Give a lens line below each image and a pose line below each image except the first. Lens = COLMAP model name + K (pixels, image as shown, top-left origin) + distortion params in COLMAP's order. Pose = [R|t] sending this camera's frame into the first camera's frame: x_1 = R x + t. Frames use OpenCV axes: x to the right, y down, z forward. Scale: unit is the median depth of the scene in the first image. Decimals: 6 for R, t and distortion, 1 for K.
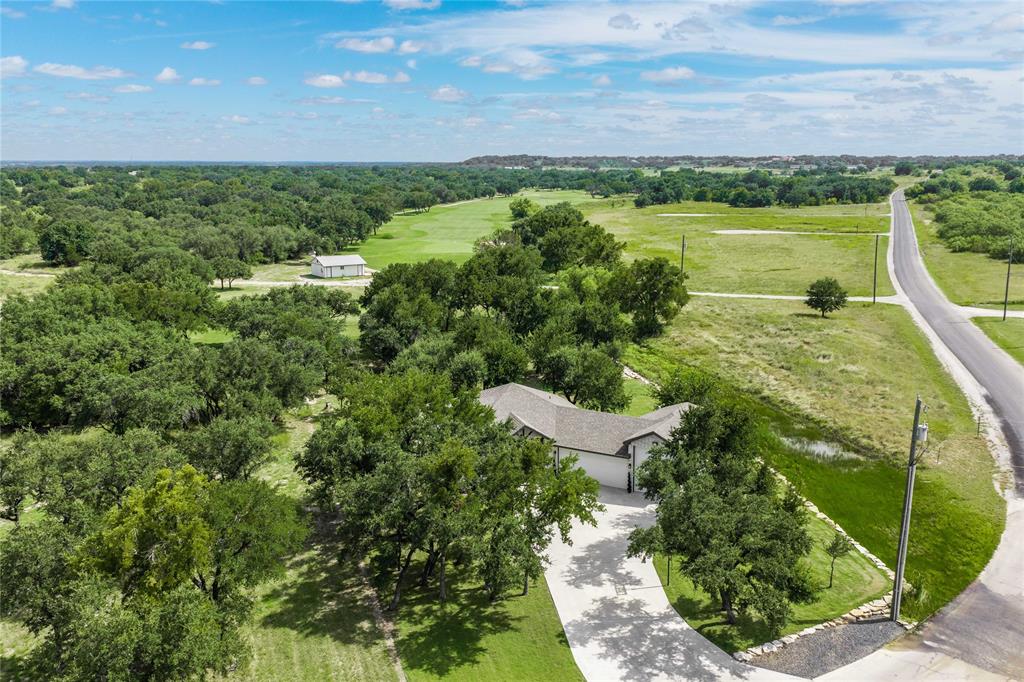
lens RADIAL K [[891.1, 0, 512.0], [0, 891.1, 341.0], [0, 0, 1]] dist [0.005086, -0.005564]
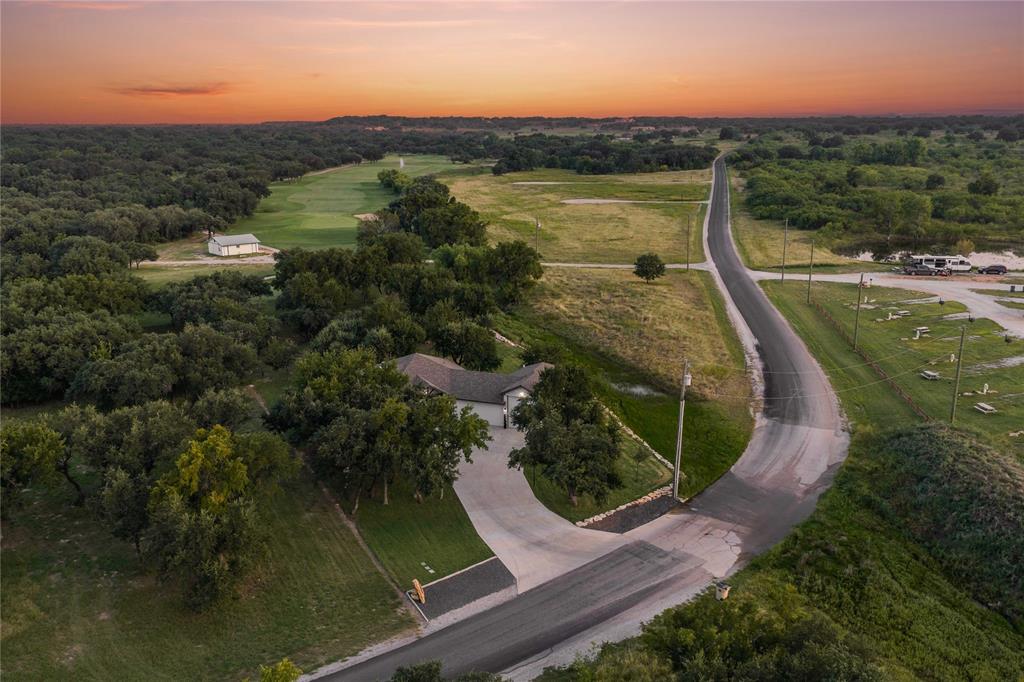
lens RADIAL K [[853.5, 0, 514.6], [0, 853.5, 323.3], [0, 0, 1]] dist [0.009602, -0.017611]
pose [[0.986635, -0.036199, 0.158876, -0.024190], [0.030288, 0.998762, 0.039469, -0.019244], [-0.160108, -0.034130, 0.986509, -0.128881]]
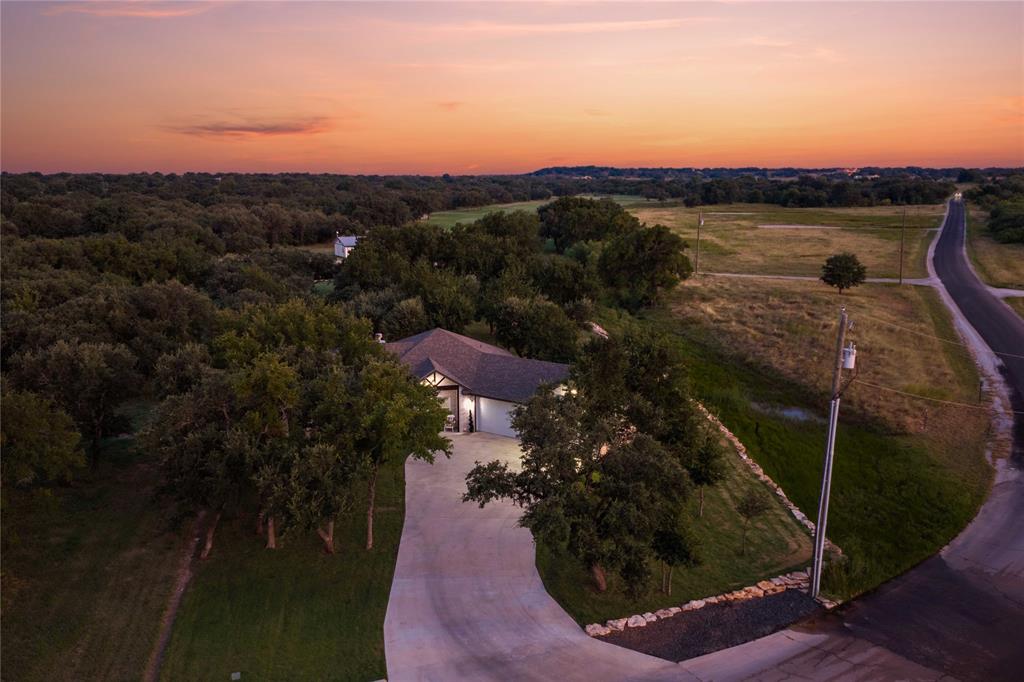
lens RADIAL K [[853.5, 0, 514.6], [0, 853.5, 323.3], [0, 0, 1]] dist [0.009602, -0.017611]
pose [[0.996681, 0.017809, -0.079434, 0.063359], [-0.019968, 0.999450, -0.026460, 0.027532], [0.078919, 0.027959, 0.996489, 0.062001]]
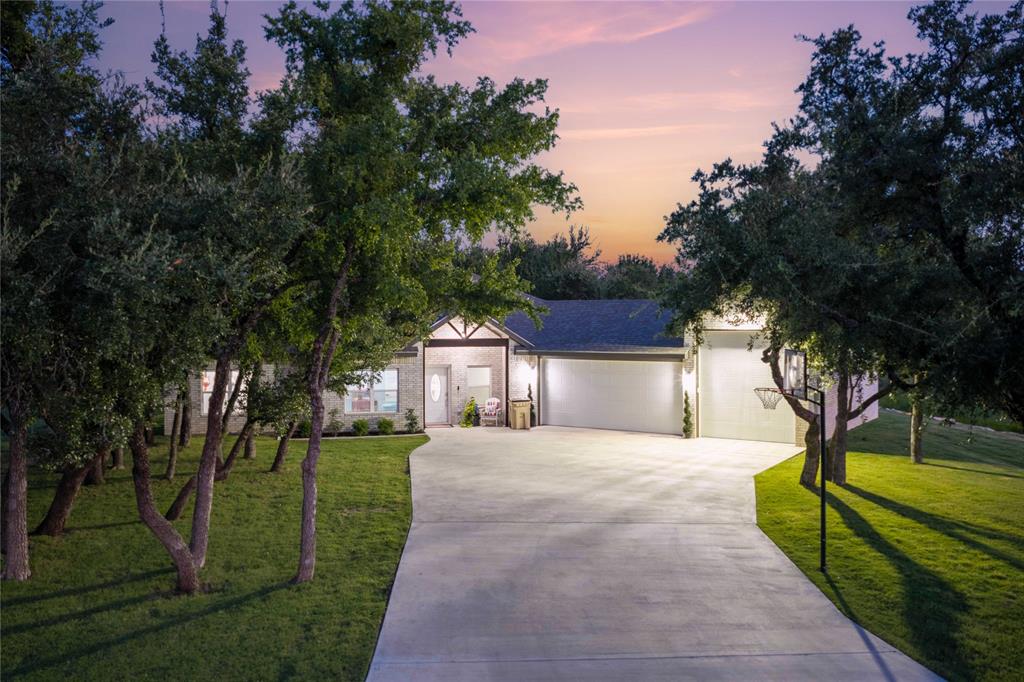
lens RADIAL K [[853.5, 0, 514.6], [0, 853.5, 323.3], [0, 0, 1]] dist [0.009602, -0.017611]
pose [[0.996925, 0.002119, -0.078329, 0.030283], [-0.017276, 0.980979, -0.193343, 0.076687], [0.076430, 0.194102, 0.977999, 0.218567]]
